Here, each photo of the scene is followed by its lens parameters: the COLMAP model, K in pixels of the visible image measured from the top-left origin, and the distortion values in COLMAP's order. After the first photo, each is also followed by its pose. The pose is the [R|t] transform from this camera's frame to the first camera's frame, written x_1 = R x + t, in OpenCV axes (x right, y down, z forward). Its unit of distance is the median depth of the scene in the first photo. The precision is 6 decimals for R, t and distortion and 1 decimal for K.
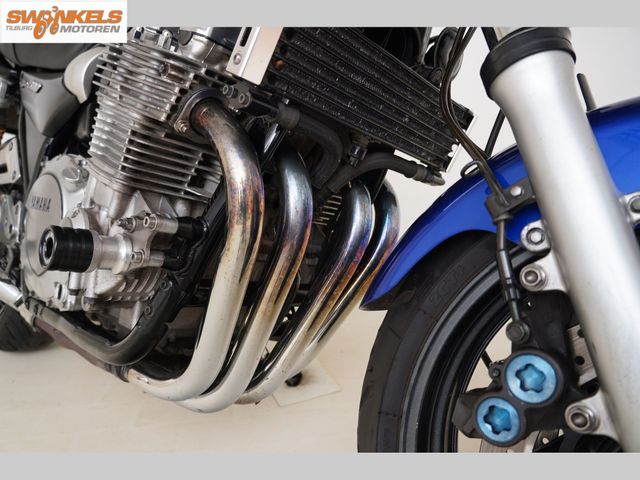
lens RADIAL K [[511.2, 0, 320.0], [0, 511.2, 240.0], [0, 0, 1]] dist [0.008077, 0.003463]
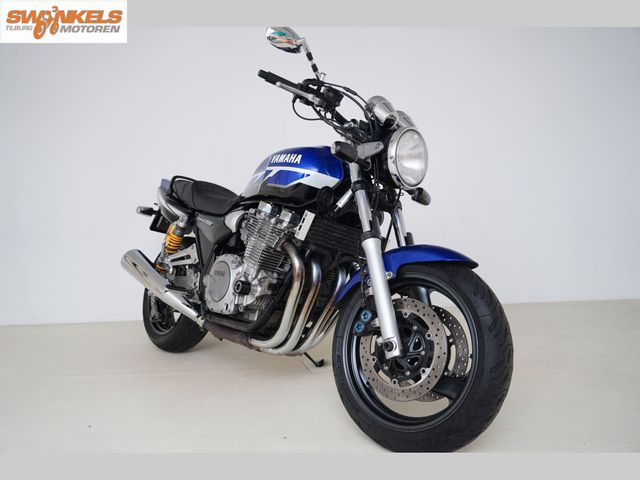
lens RADIAL K [[511.2, 0, 320.0], [0, 511.2, 240.0], [0, 0, 1]] dist [0.008077, 0.003463]
pose [[0.995816, 0.003334, -0.091317, 0.248015], [-0.015787, 0.990584, -0.135990, 0.135383], [0.090004, 0.136862, 0.986493, -1.942873]]
